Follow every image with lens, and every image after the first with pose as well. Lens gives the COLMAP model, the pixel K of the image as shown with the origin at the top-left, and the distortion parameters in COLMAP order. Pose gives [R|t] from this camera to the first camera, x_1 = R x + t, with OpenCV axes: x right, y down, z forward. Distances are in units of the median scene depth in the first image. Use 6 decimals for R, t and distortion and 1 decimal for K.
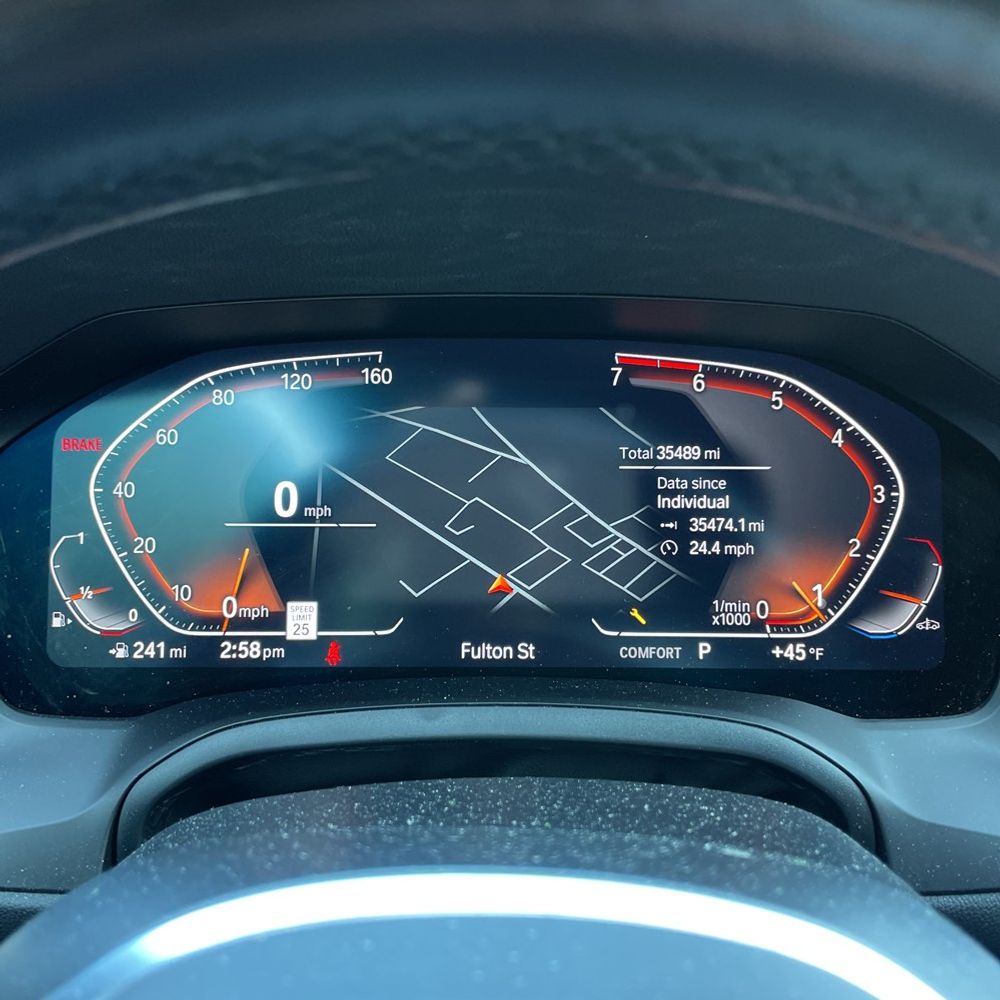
lens RADIAL K [[1014.9, 0, 500.0], [0, 1014.9, 500.1], [0, 0, 1]] dist [0.026549, 0.000000]
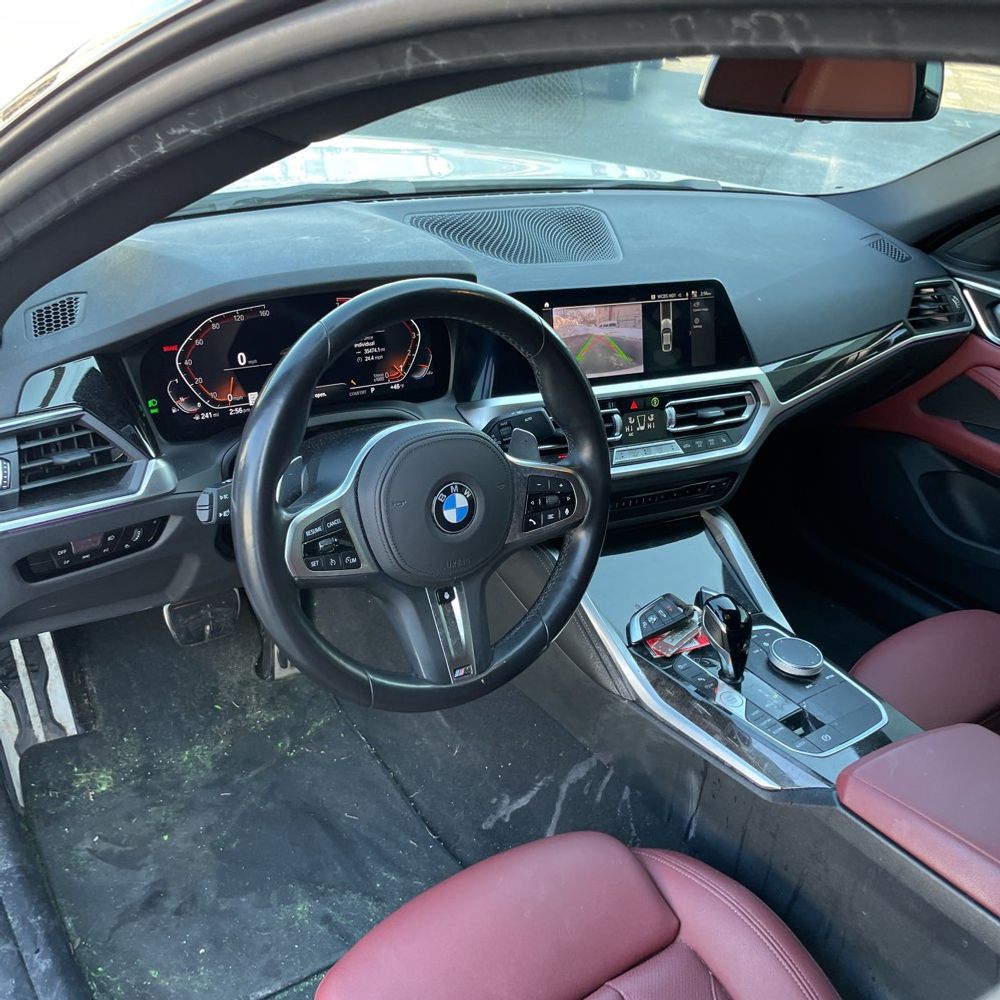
lens RADIAL K [[1014.9, 0, 497.6], [0, 1014.9, 503.2], [0, 0, 1]] dist [0.026549, 0.000000]
pose [[0.817215, -0.199570, 0.540677, -1.298784], [0.074883, 0.966948, 0.243728, -0.263232], [-0.571448, -0.158691, 0.805149, -1.899383]]
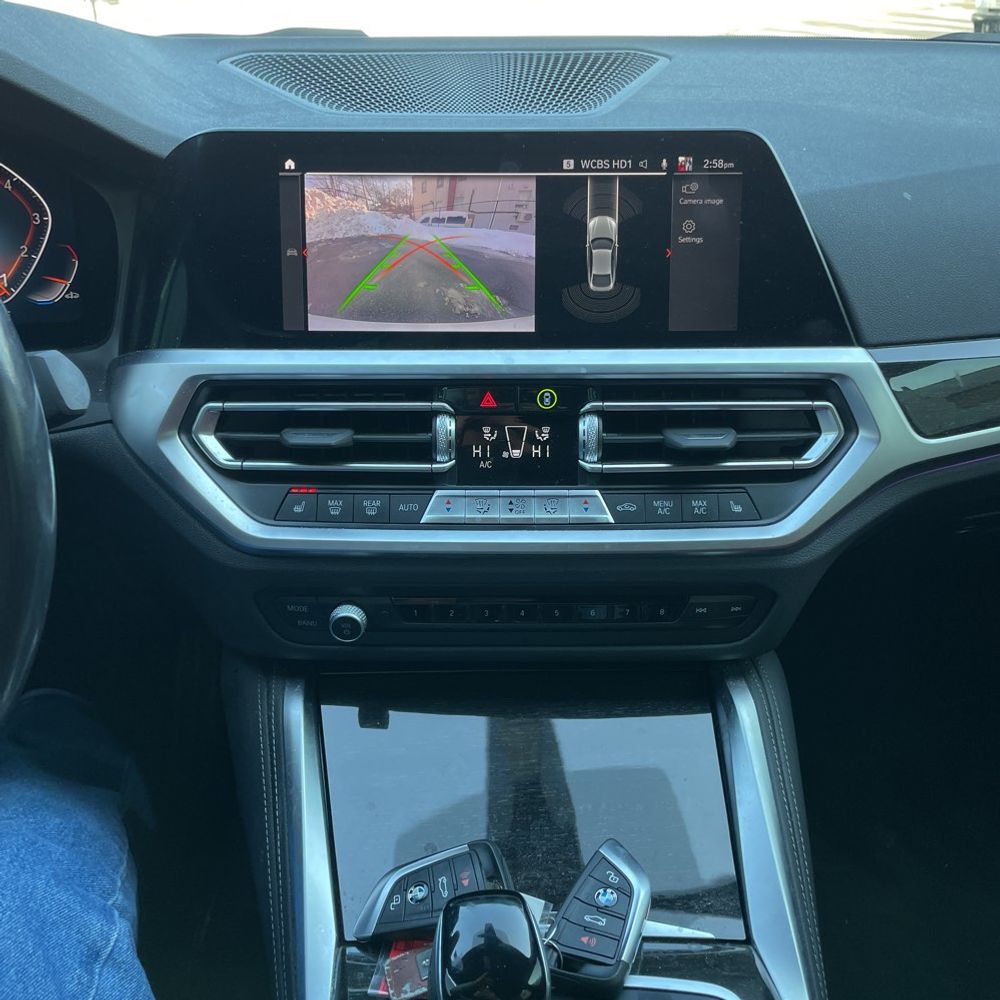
lens RADIAL K [[1014.9, 0, 492.6], [0, 1014.9, 506.0], [0, 0, 1]] dist [0.026549, 0.000000]
pose [[0.993237, -0.052250, 0.103687, 0.932546], [0.034241, 0.985120, 0.168423, 0.206700], [-0.110945, -0.163734, 0.980246, -0.847526]]
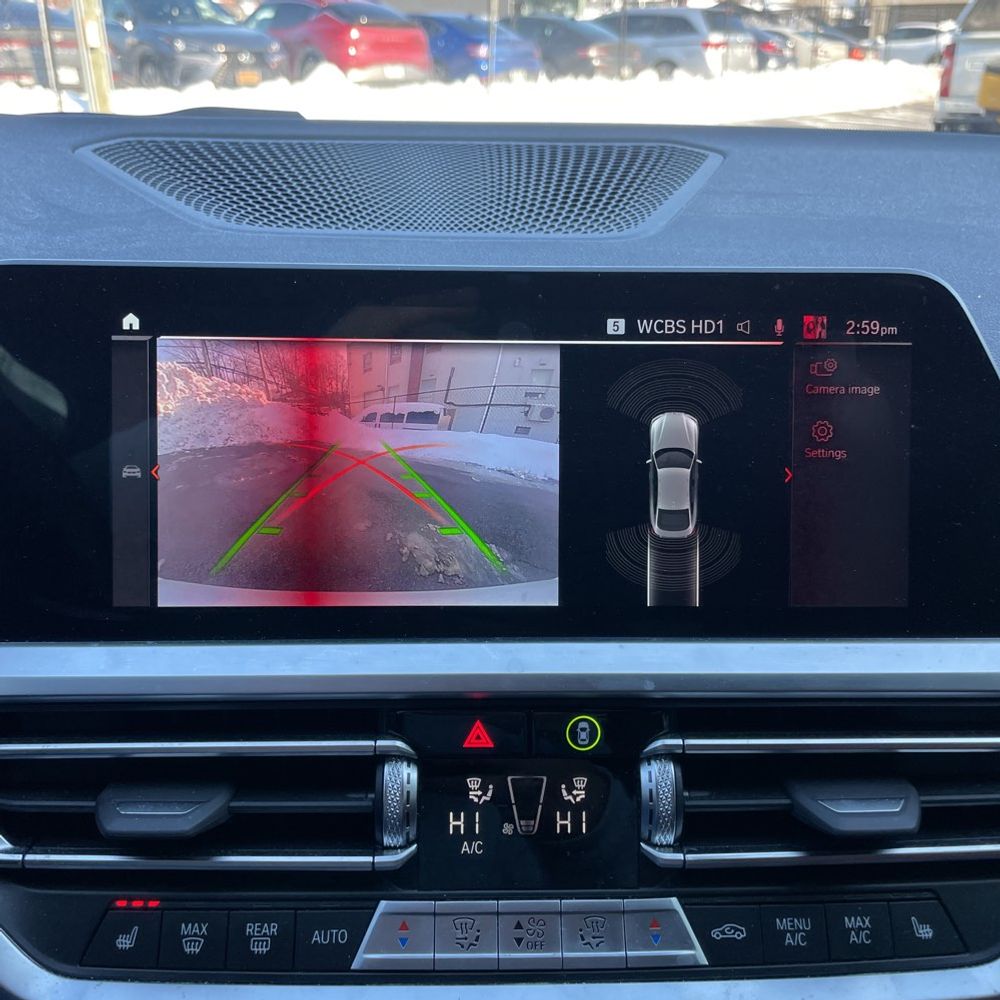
lens RADIAL K [[1014.9, 0, 497.4], [0, 1014.9, 469.0], [0, 0, 1]] dist [0.026549, 0.000000]
pose [[0.988458, -0.036966, 0.146919, 0.995870], [0.028354, 0.997779, 0.060283, 0.021969], [-0.148821, -0.055422, 0.987310, -0.111453]]
